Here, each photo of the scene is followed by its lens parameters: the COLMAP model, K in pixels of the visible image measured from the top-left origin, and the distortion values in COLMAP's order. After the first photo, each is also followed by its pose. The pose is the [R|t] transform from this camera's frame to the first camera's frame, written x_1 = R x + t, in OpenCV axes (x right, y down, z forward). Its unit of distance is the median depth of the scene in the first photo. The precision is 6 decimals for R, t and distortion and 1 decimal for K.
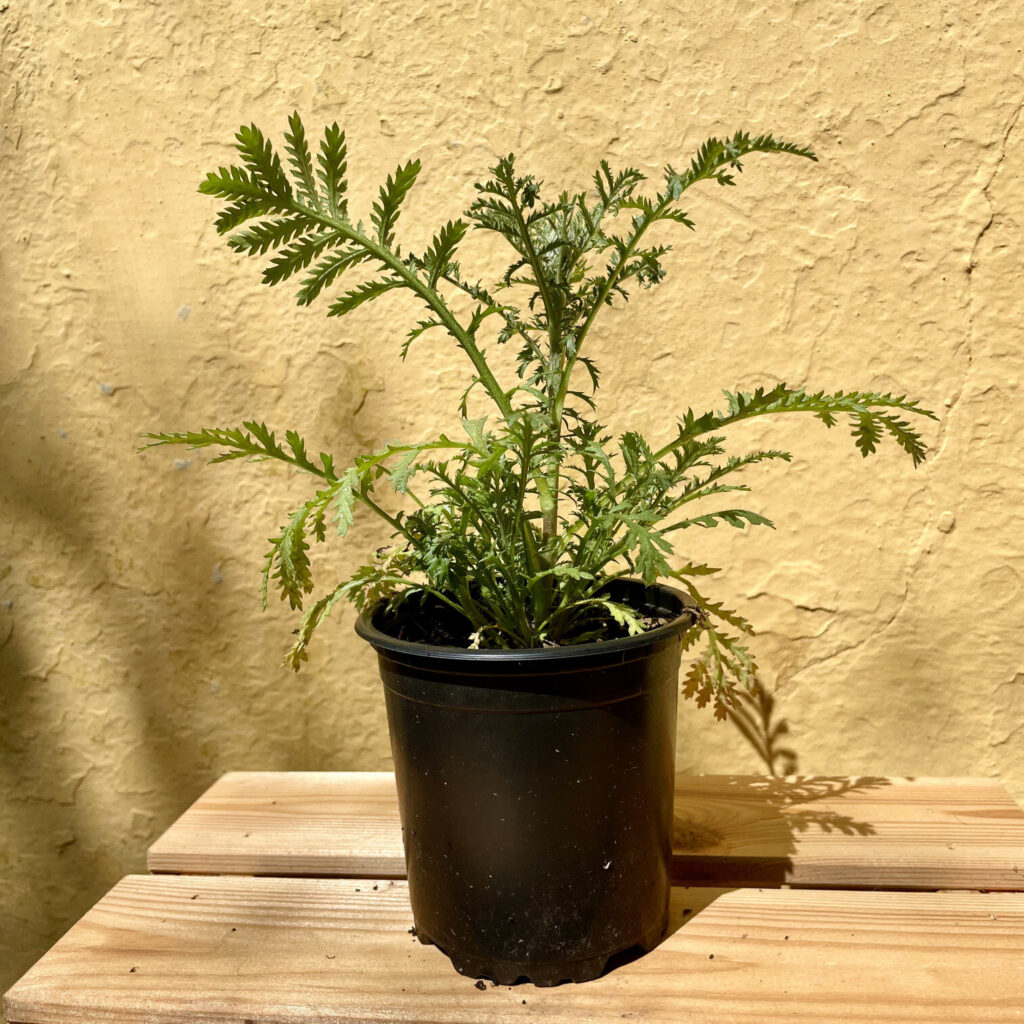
lens RADIAL K [[1106.8, 0, 509.6], [0, 1106.8, 445.7], [0, 0, 1]] dist [0.025968, 0.000000]
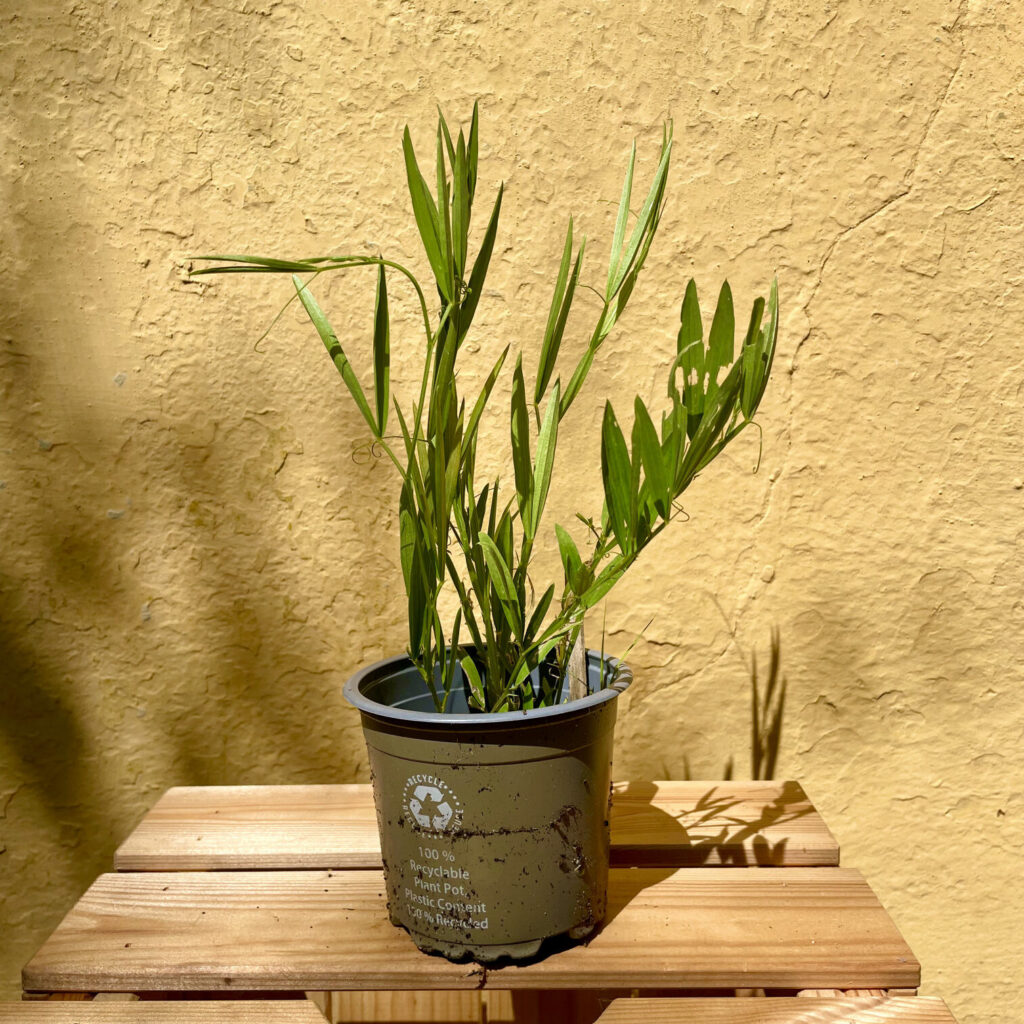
lens RADIAL K [[1106.8, 0, 512.9], [0, 1106.8, 486.7], [0, 0, 1]] dist [0.025968, 0.000000]
pose [[0.990835, 0.018216, 0.133844, -0.051751], [-0.021999, 0.999398, 0.026839, -0.052712], [-0.133275, -0.029537, 0.990639, -0.169784]]
